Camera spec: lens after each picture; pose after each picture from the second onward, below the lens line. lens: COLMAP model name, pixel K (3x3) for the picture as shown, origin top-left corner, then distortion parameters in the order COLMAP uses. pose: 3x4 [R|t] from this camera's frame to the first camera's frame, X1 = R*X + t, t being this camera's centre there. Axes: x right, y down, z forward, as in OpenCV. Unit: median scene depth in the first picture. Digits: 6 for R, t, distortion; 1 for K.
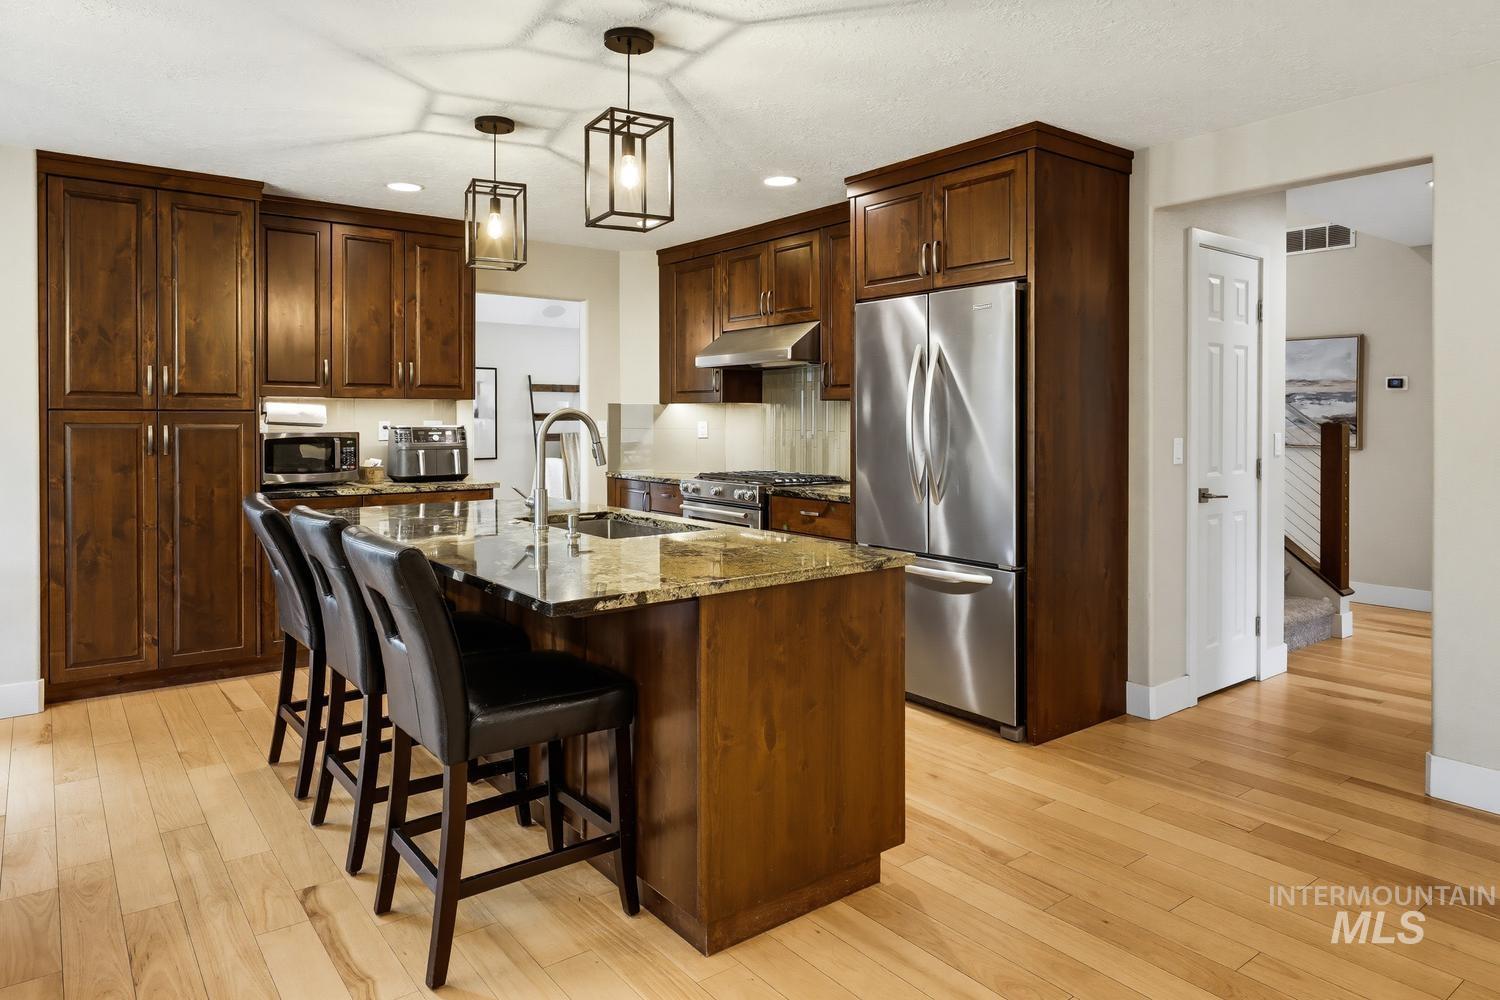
lens RADIAL K [[940.7, 0, 747.8], [0, 940.7, 422.6], [0, 0, 1]] dist [-0.001391, -0.000129]
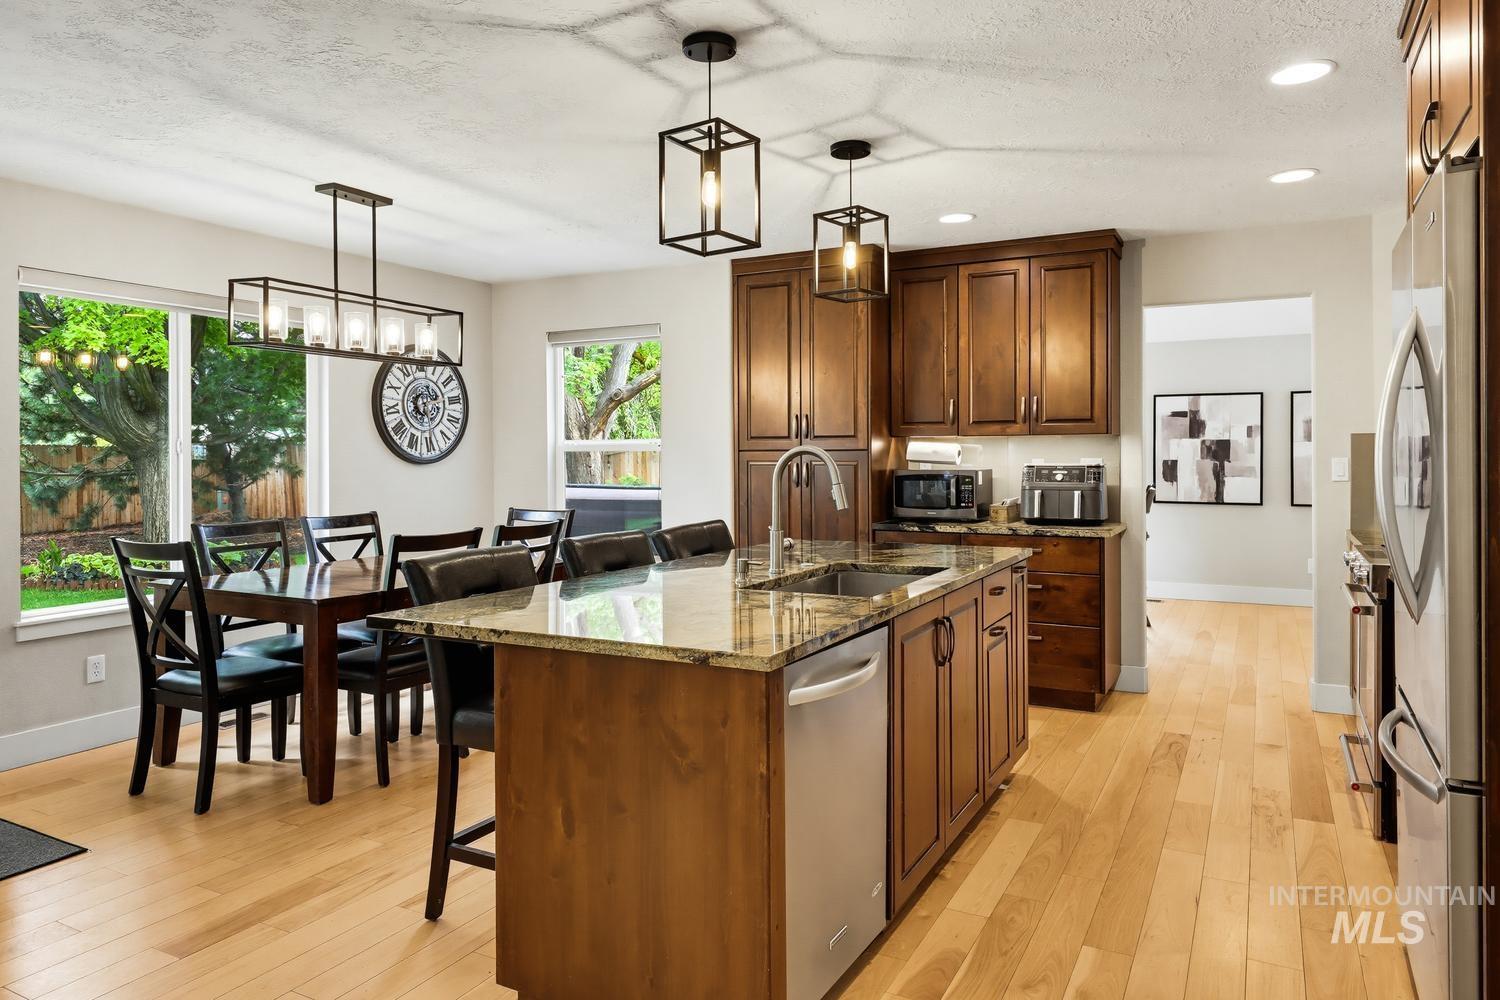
lens RADIAL K [[966.2, 0, 749.2], [0, 966.2, 460.0], [0, 0, 1]] dist [-0.002635, -0.000034]
pose [[0.406511, 0.000795, -0.913646, 0.585278], [0.000081, 1.000000, 0.000907, -0.002089], [0.913646, -0.000442, 0.406511, 0.507853]]
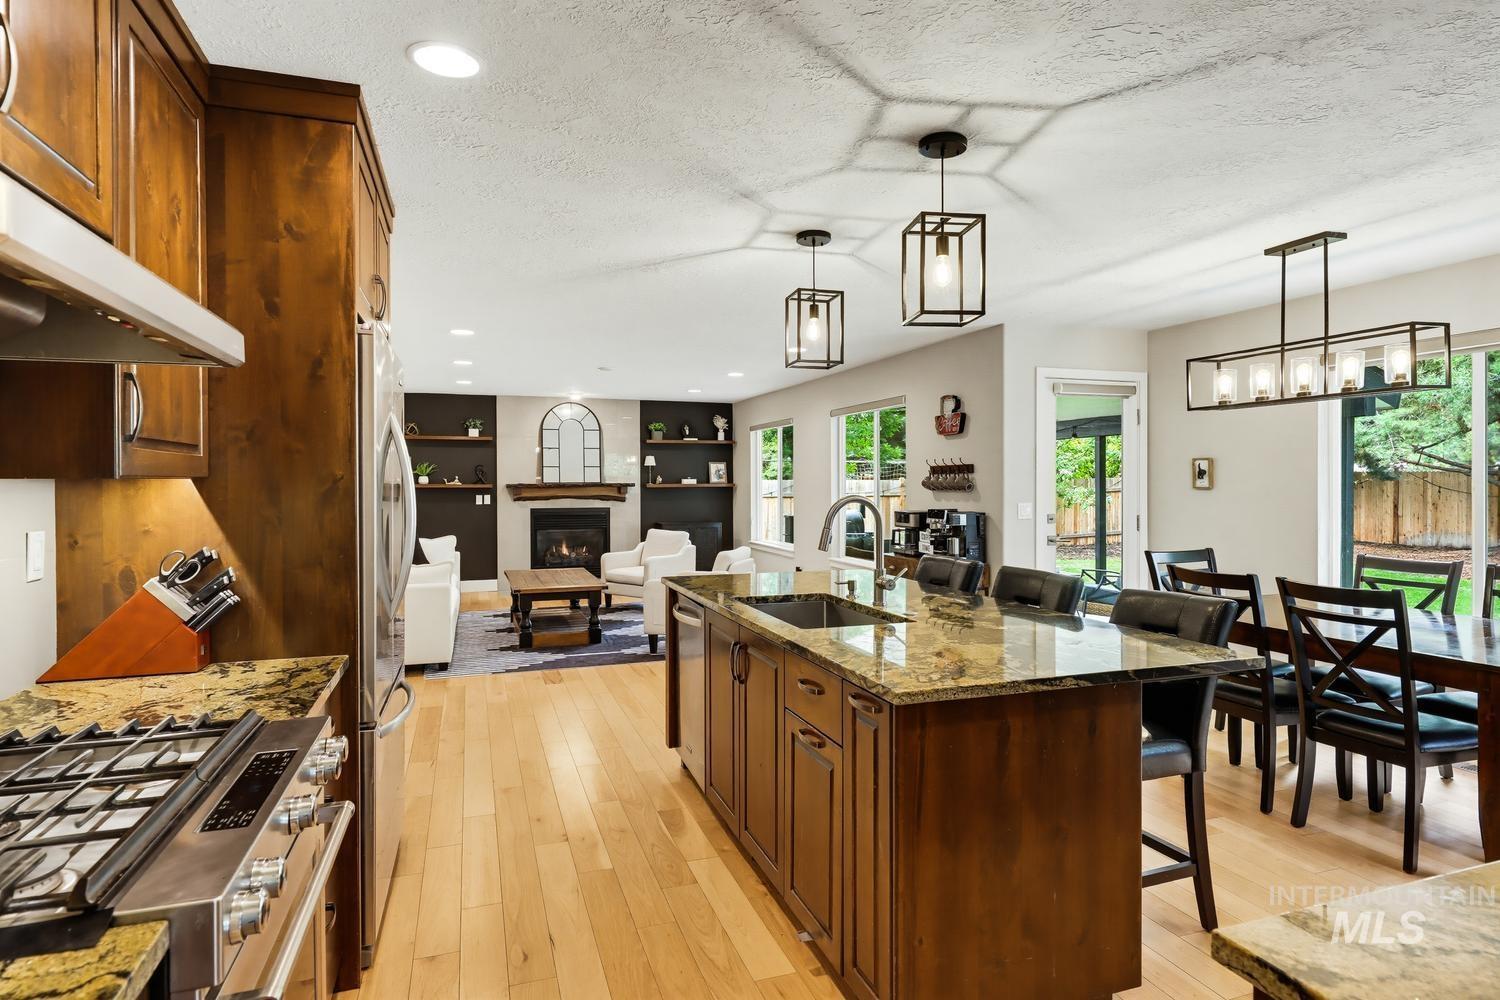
lens RADIAL K [[813.2, 0, 751.3], [0, 813.2, 491.2], [0, 0, 1]] dist [-0.004443, -0.000442]
pose [[-0.946590, -0.002370, 0.322432, -0.338748], [0.002986, 0.999866, 0.016115, -0.031782], [-0.322427, 0.016217, -0.946455, 1.716868]]
